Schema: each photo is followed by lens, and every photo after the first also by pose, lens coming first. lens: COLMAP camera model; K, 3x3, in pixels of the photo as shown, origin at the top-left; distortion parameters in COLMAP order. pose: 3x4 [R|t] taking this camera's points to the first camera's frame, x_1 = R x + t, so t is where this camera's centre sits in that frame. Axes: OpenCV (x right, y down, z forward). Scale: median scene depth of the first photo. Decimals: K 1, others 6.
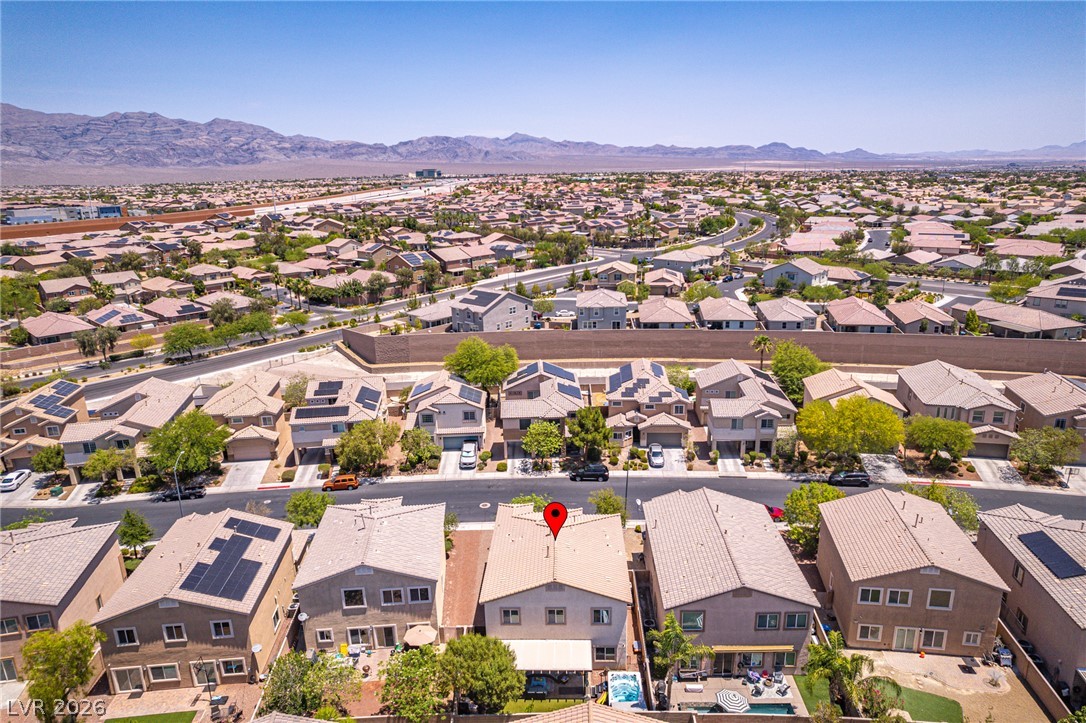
lens RADIAL K [[695.4, 0, 546.8], [0, 695.4, 362.3], [0, 0, 1]] dist [-0.080950, 0.073766]
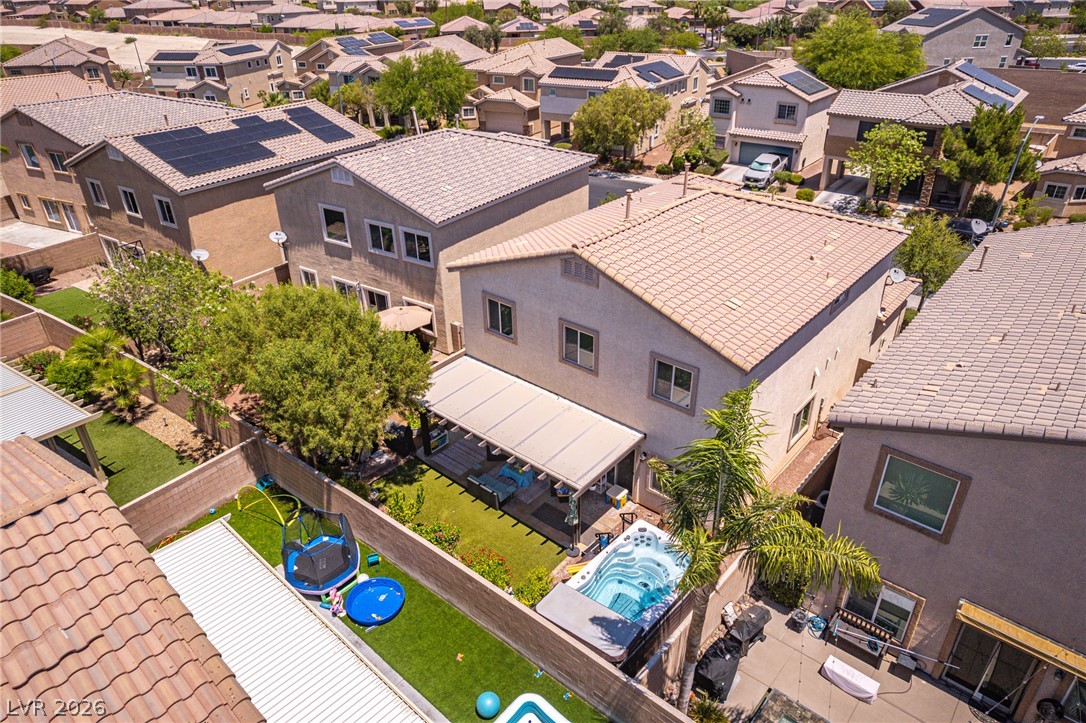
lens RADIAL K [[695.4, 0, 546.8], [0, 695.4, 362.3], [0, 0, 1]] dist [-0.080950, 0.073766]
pose [[0.777223, 0.320959, -0.541211, 0.130325], [-0.176955, 0.936902, 0.301498, 0.146988], [0.603830, -0.138561, 0.784978, 0.380653]]
